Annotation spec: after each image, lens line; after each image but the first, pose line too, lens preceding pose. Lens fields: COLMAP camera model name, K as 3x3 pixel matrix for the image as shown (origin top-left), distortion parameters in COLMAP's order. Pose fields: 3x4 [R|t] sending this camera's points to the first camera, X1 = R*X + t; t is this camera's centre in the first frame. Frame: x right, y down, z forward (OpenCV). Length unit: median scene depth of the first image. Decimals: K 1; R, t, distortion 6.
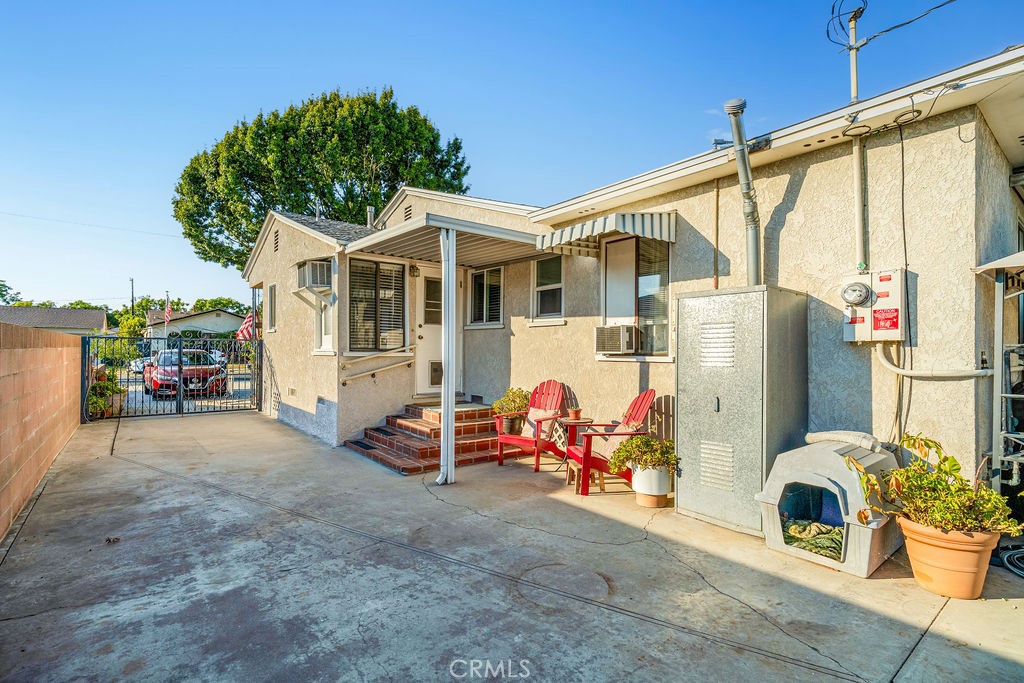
lens RADIAL K [[483.0, 0, 512.0], [0, 483.0, 351.2], [0, 0, 1]] dist [0.000707, -0.000340]
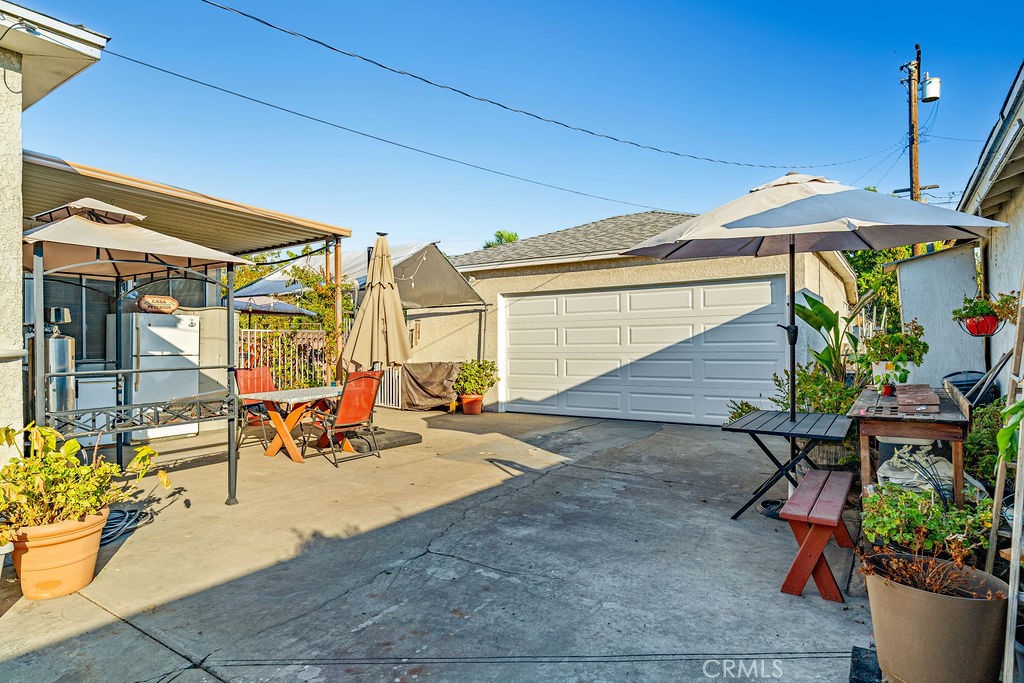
lens RADIAL K [[568.9, 0, 512.0], [0, 568.9, 341.5], [0, 0, 1]] dist [-0.001220, -0.000763]
pose [[-0.298930, 0.000503, 0.954275, -0.323247], [0.009198, 0.999955, 0.002354, 0.030102], [-0.954231, 0.009481, -0.298921, 0.444326]]
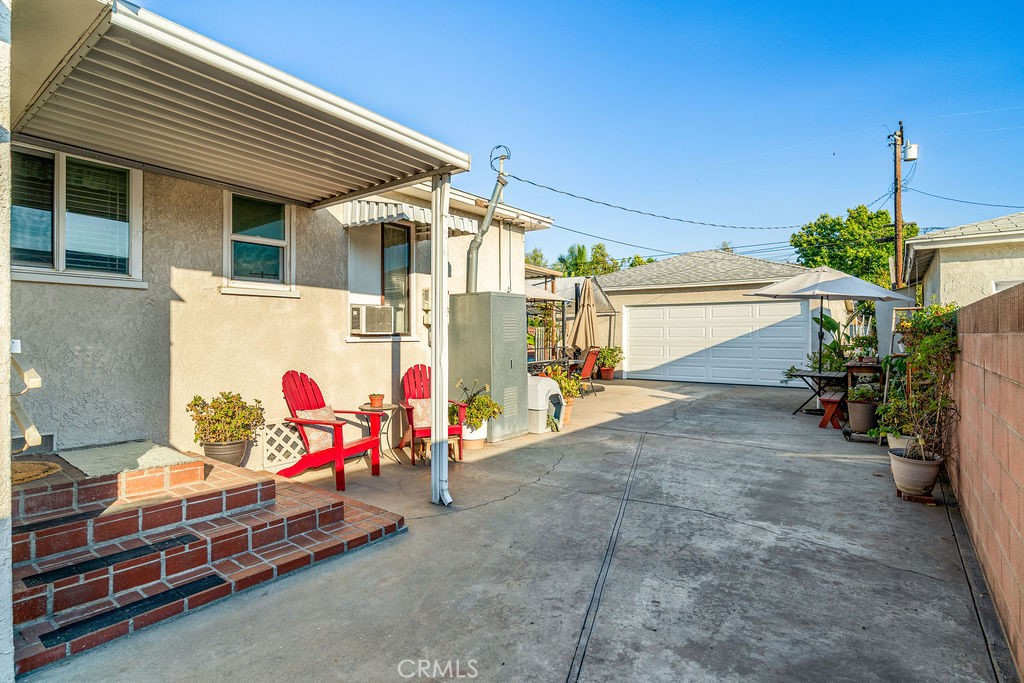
lens RADIAL K [[509.1, 0, 513.6], [0, 509.1, 330.4], [0, 0, 1]] dist [-0.000510, 0.000653]
pose [[-0.253091, -0.000396, 0.967442, -1.462144], [-0.000622, 1.000000, 0.000247, -0.003485], [-0.967442, -0.000540, -0.253091, 1.683394]]
